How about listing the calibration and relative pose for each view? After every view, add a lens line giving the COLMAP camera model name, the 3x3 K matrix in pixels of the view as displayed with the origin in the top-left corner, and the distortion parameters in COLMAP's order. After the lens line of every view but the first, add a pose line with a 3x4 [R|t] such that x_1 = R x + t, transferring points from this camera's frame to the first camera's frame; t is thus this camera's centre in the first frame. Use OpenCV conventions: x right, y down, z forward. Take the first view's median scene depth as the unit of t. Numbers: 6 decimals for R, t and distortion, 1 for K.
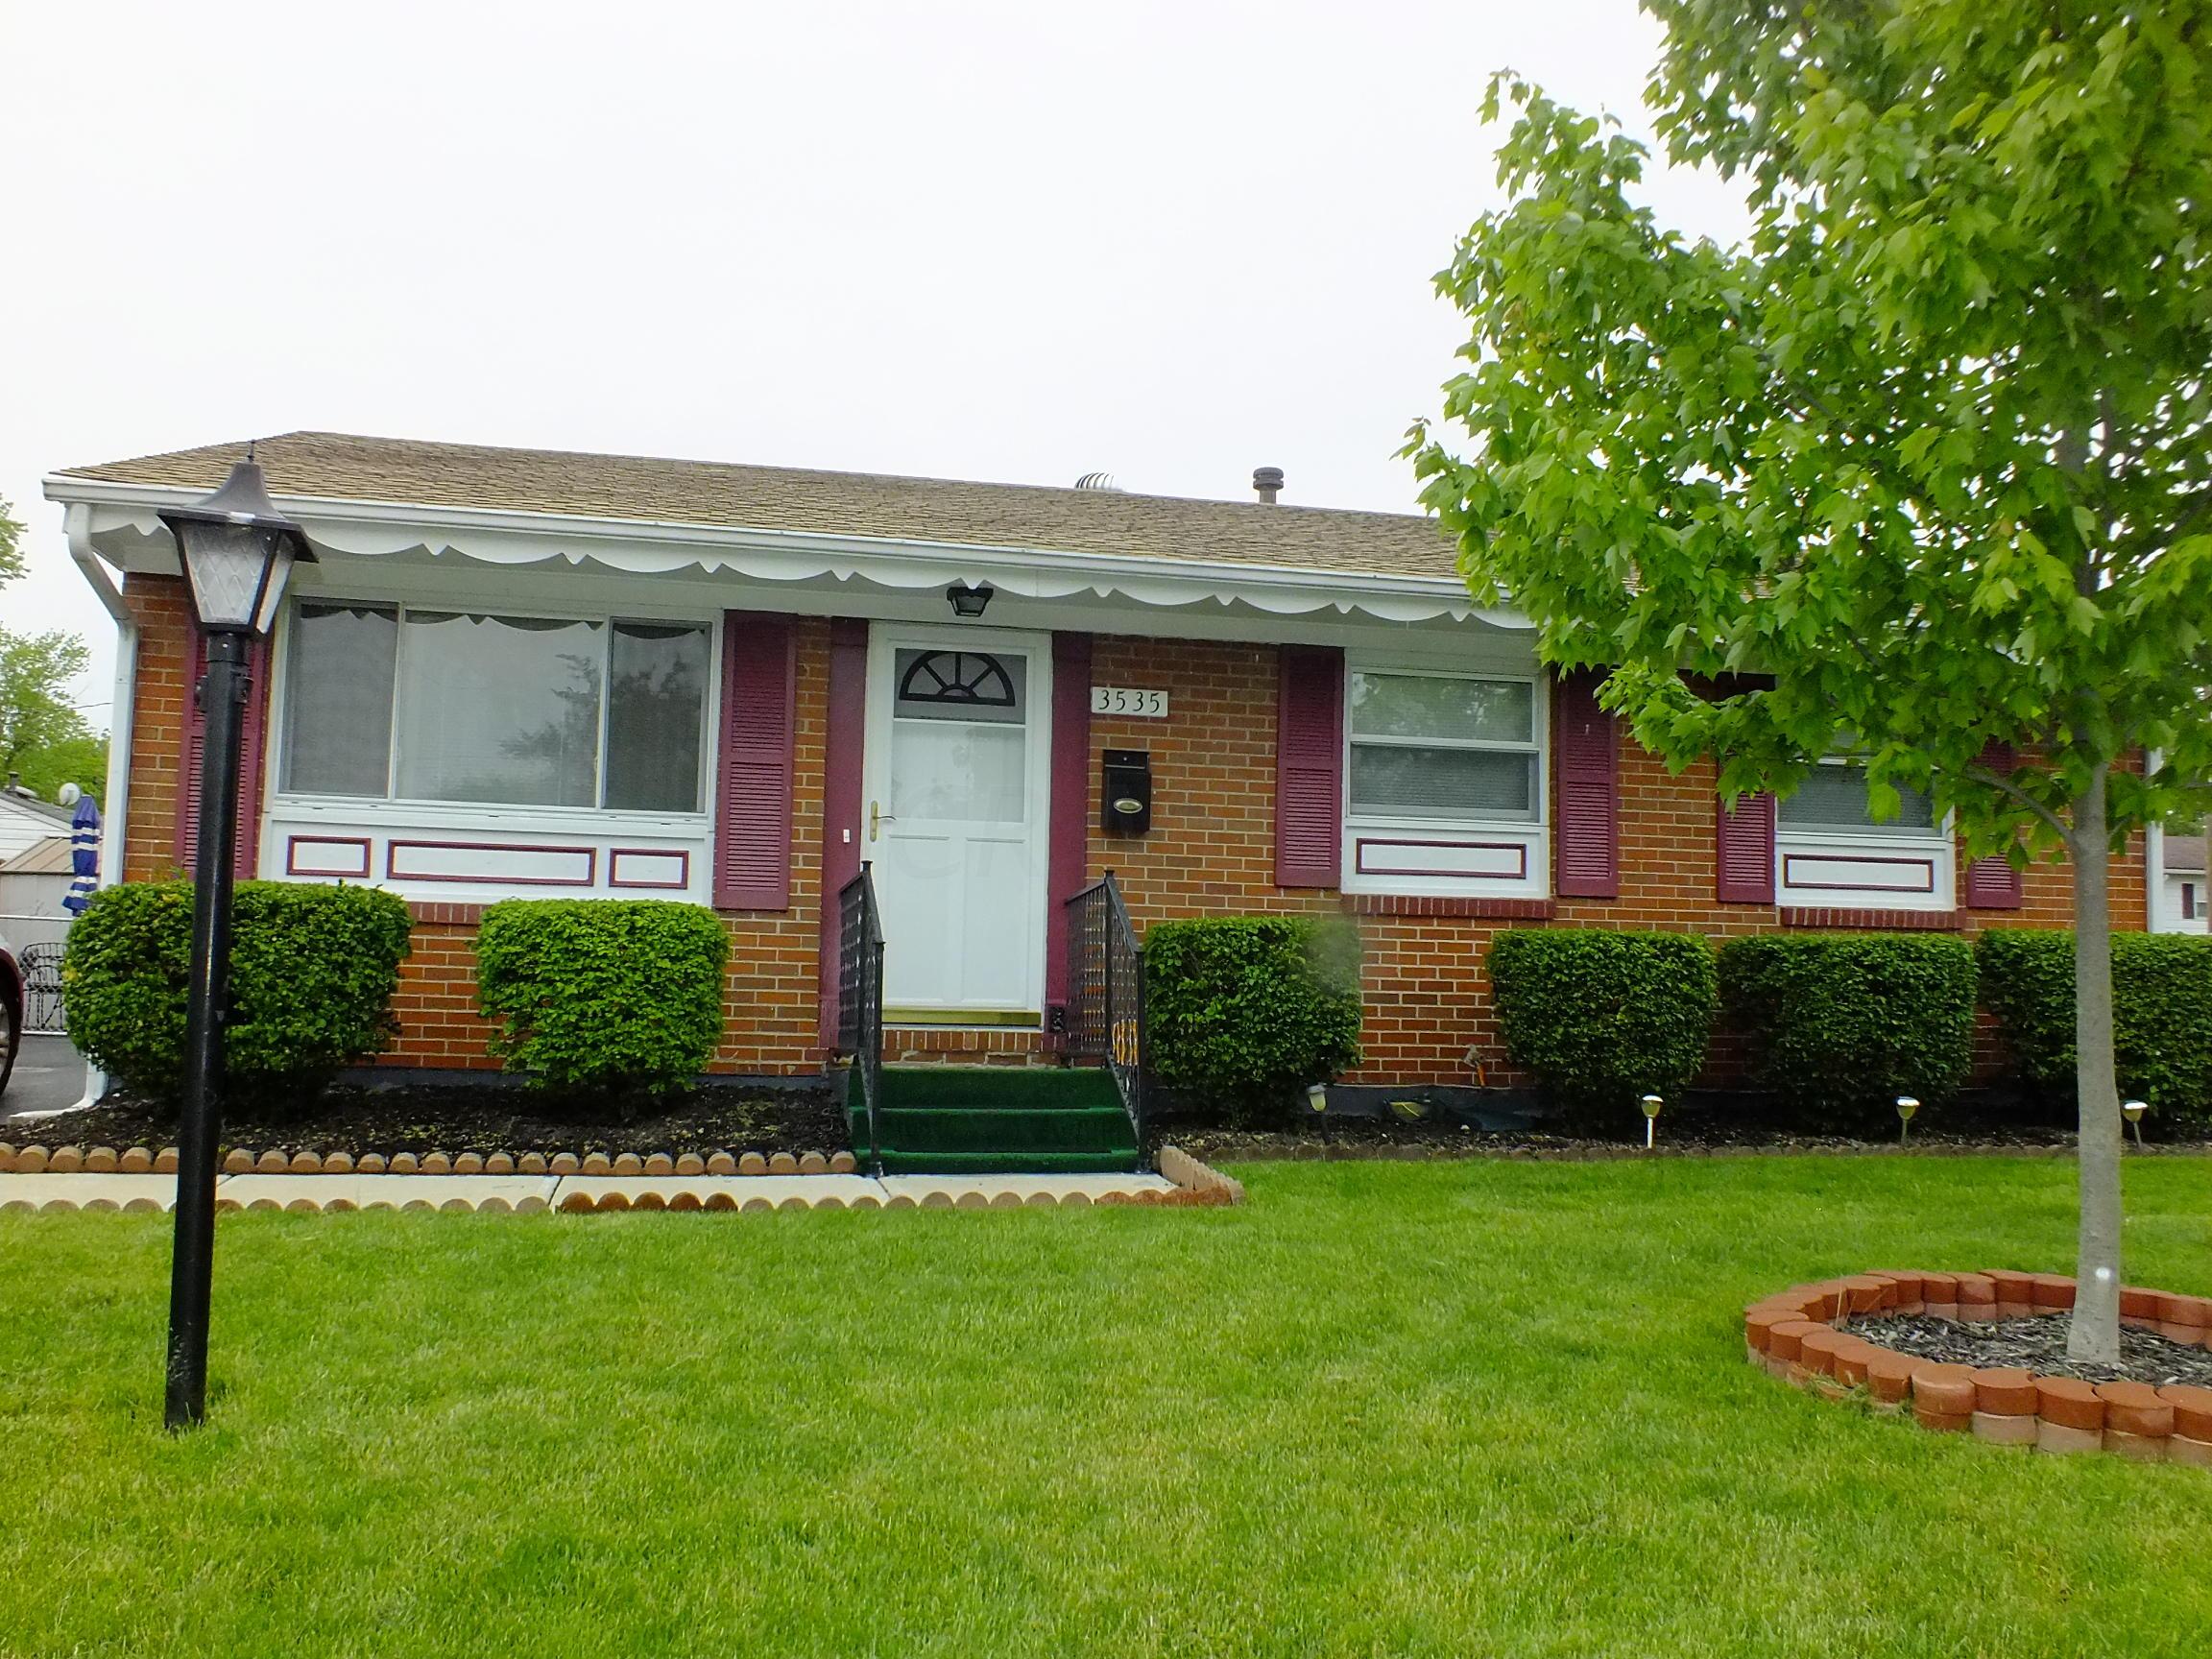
lens RADIAL K [[1918.7, 0, 1002.9], [0, 1918.7, 747.5], [0, 0, 1]] dist [-0.045449, 0.058033]
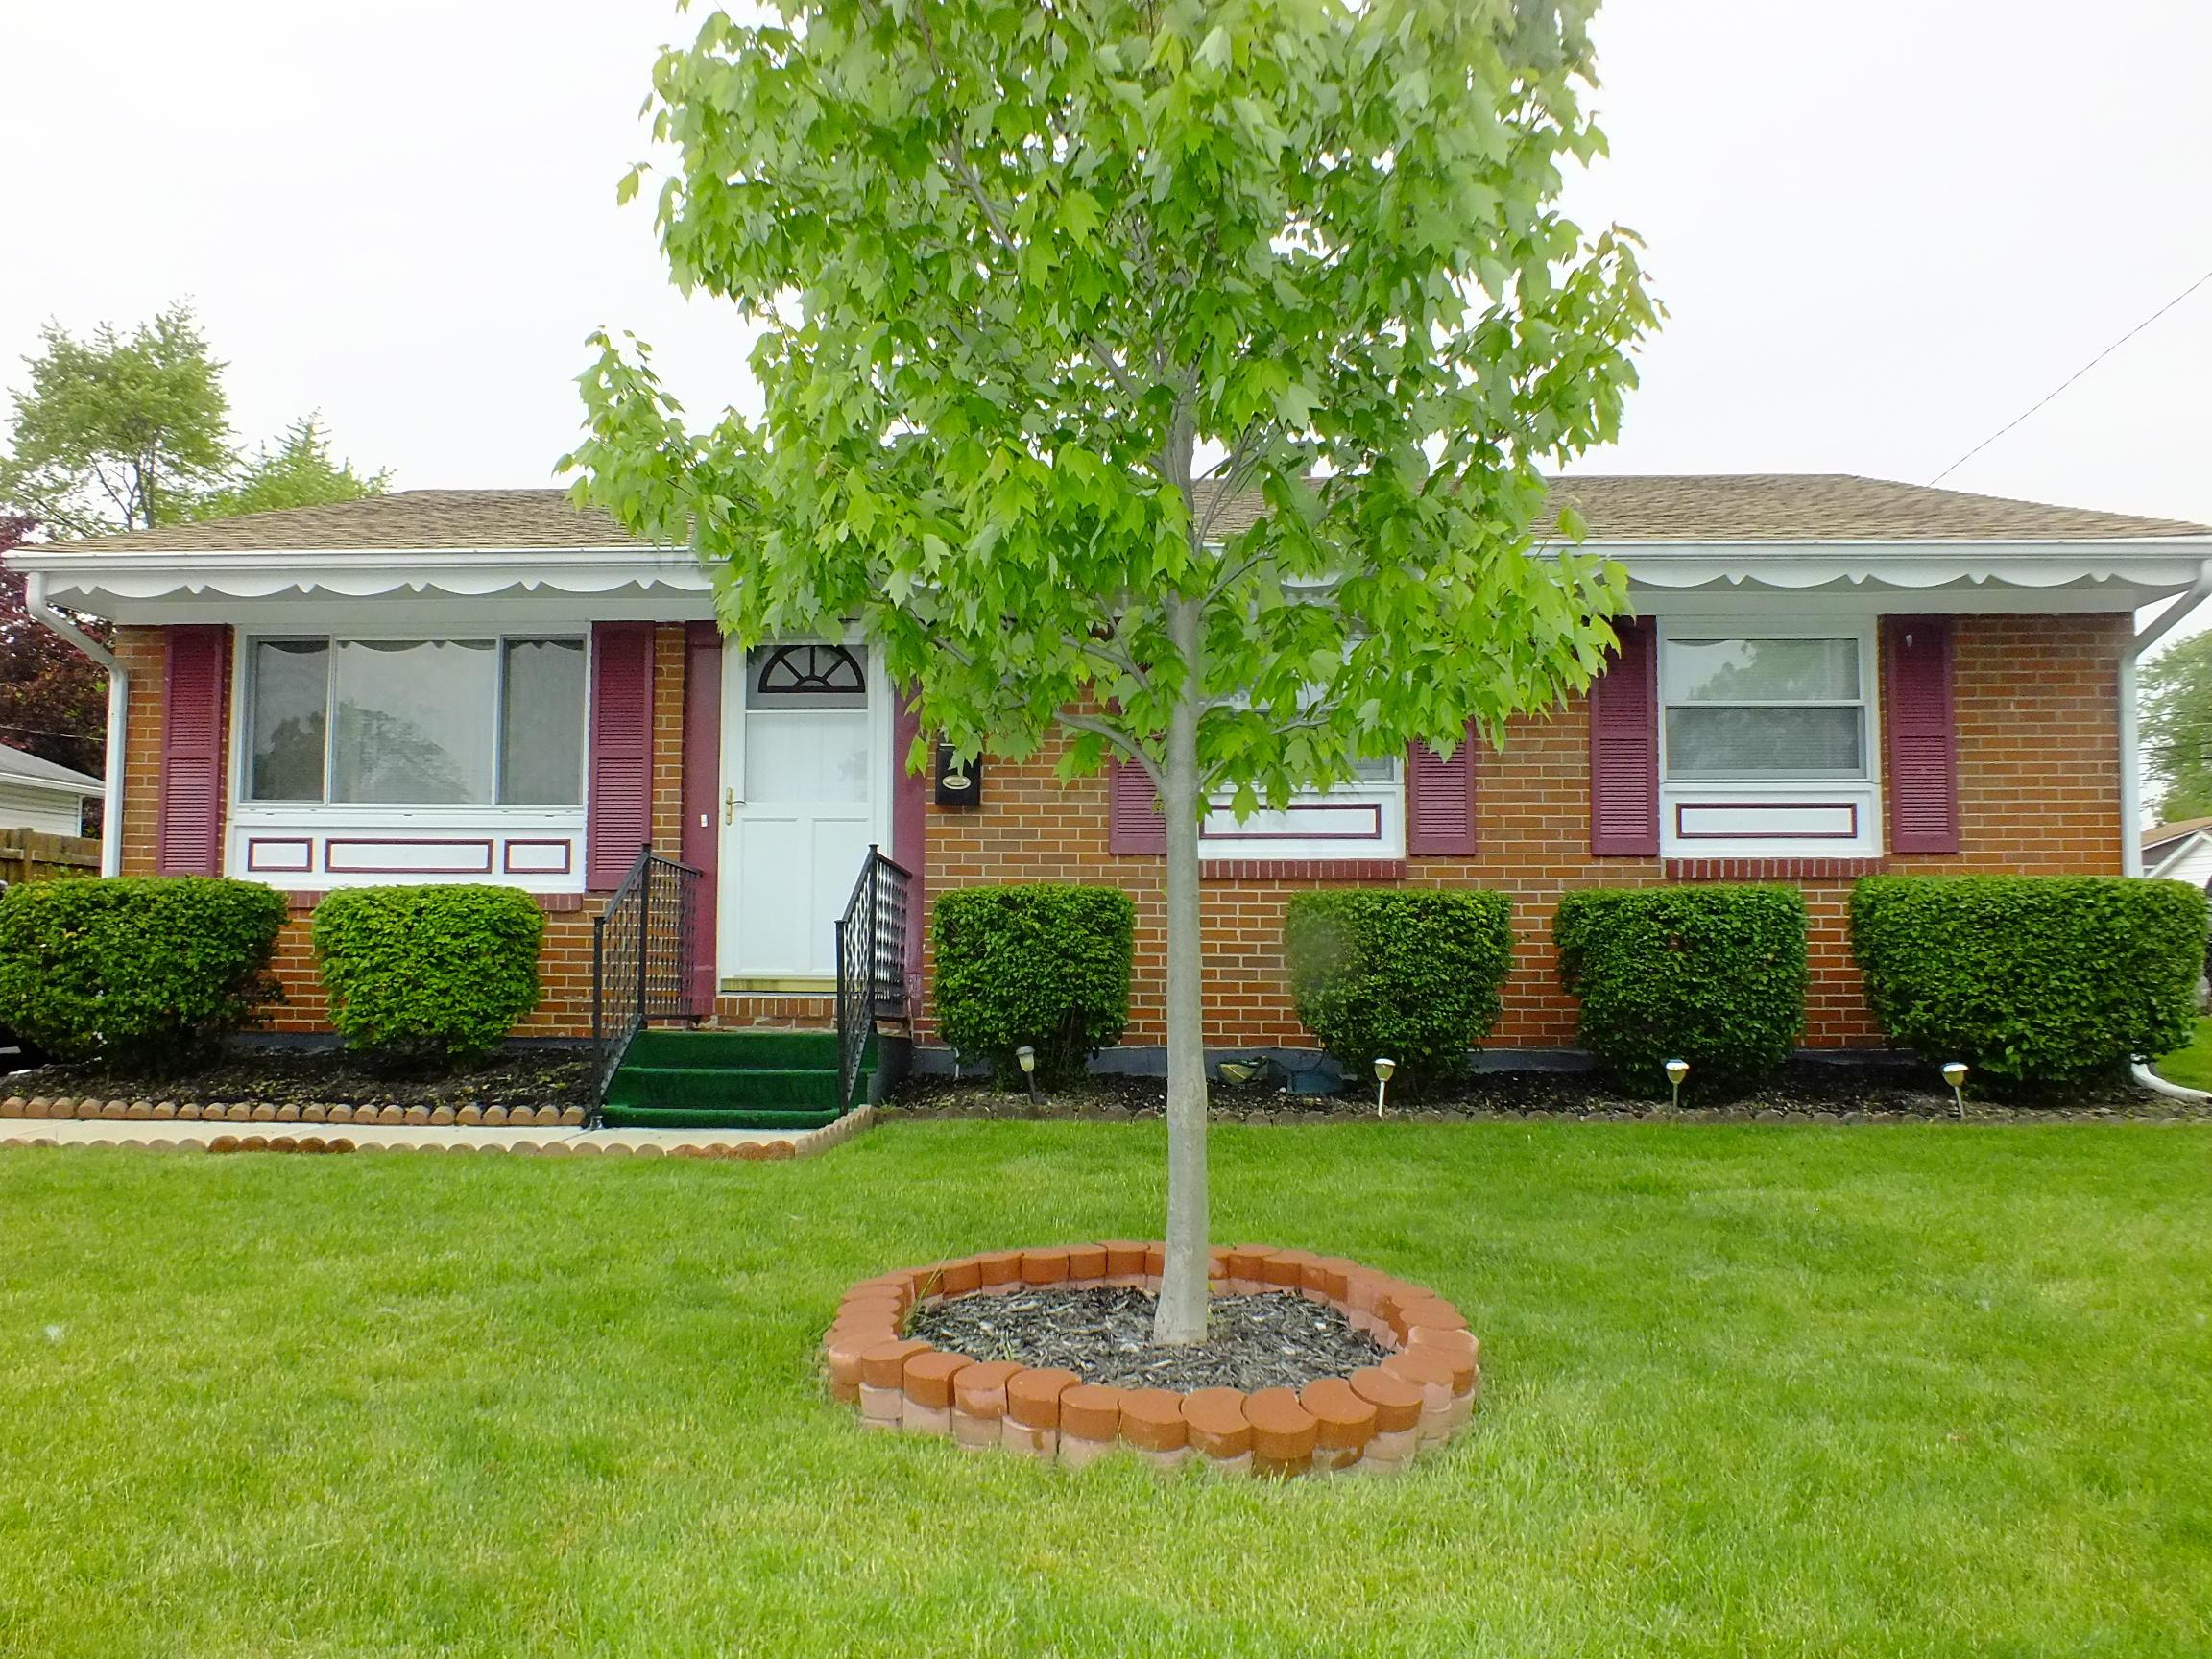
lens RADIAL K [[1778.1, 0, 1108.9], [0, 1778.1, 810.4], [0, 0, 1]] dist [-0.052542, 0.022395]
pose [[0.960174, -0.038705, -0.276710, 0.433176], [0.049374, 0.998277, 0.031691, 0.020306], [0.275007, -0.044092, 0.960431, 0.096237]]
